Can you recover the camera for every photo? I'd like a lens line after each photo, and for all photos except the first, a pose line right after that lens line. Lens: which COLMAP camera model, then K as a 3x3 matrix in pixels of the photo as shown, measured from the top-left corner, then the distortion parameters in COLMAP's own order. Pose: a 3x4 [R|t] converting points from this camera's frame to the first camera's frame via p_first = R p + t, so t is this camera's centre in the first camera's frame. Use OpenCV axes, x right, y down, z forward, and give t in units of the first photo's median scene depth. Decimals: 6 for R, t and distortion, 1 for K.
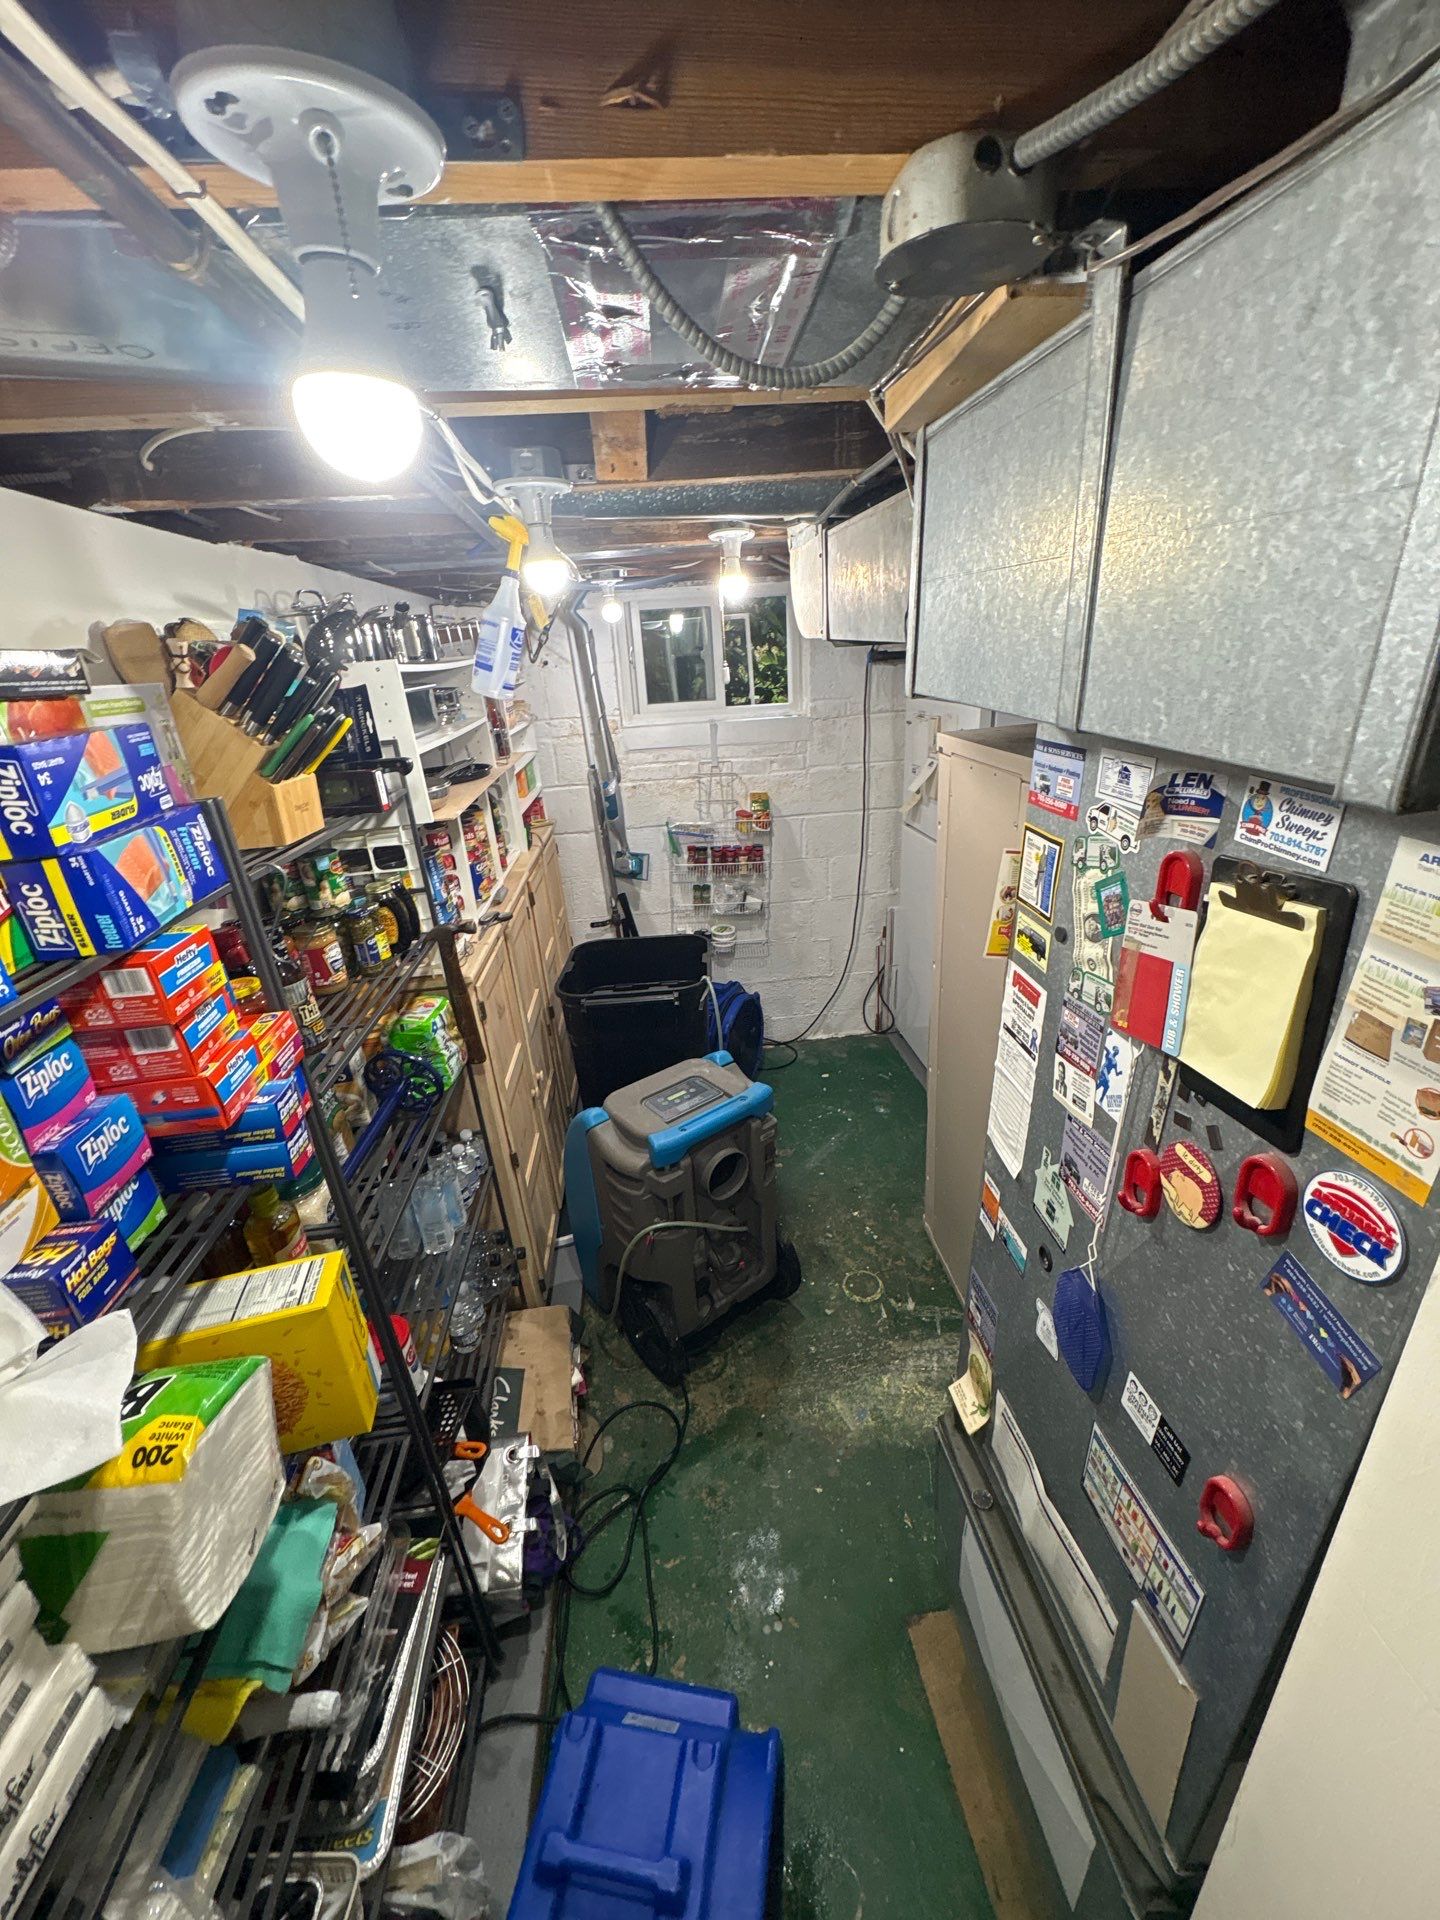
lens RADIAL K [[760.2, 0, 728.5], [0, 760.2, 962.3], [0, 0, 1]] dist [-0.000106, -0.000632]
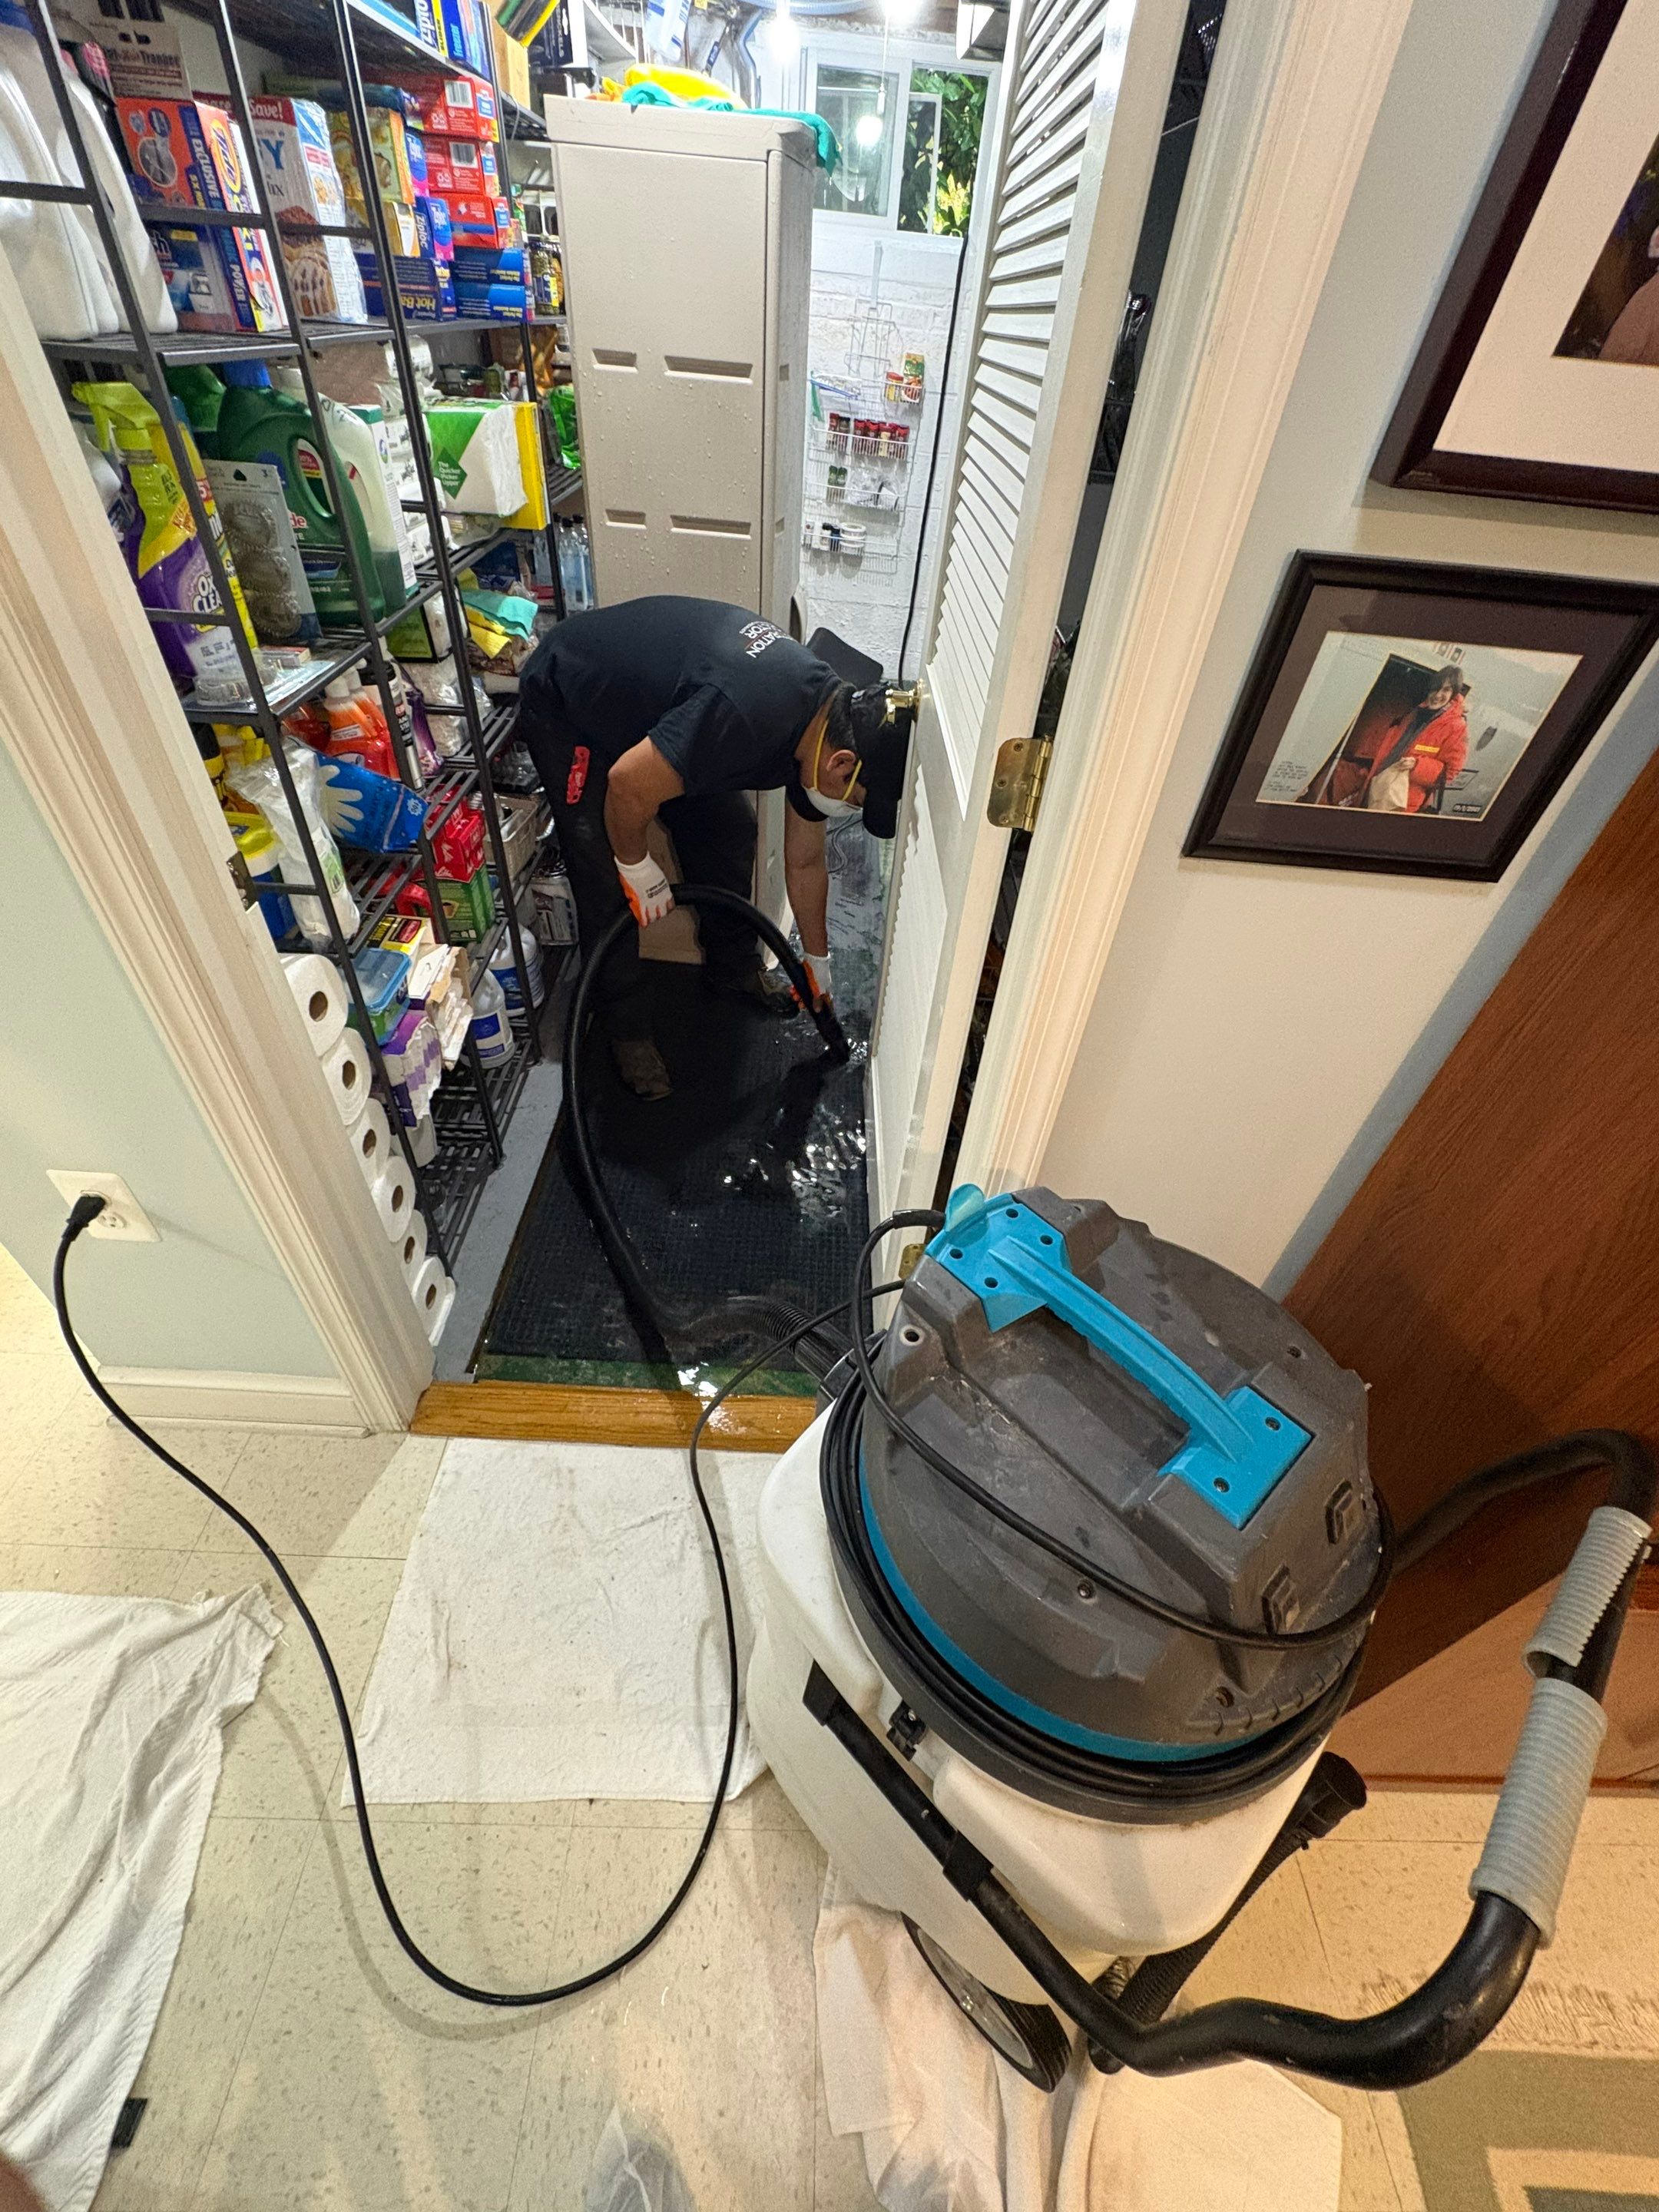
lens RADIAL K [[900.3, 0, 829.0], [0, 900.3, 1112.1], [0, 0, 1]] dist [-0.001044, -0.000030]
pose [[0.985080, 0.172023, 0.005066, 0.118887], [-0.163586, 0.926811, 0.338025, 0.370145], [0.053453, -0.333810, 0.941124, -0.456711]]
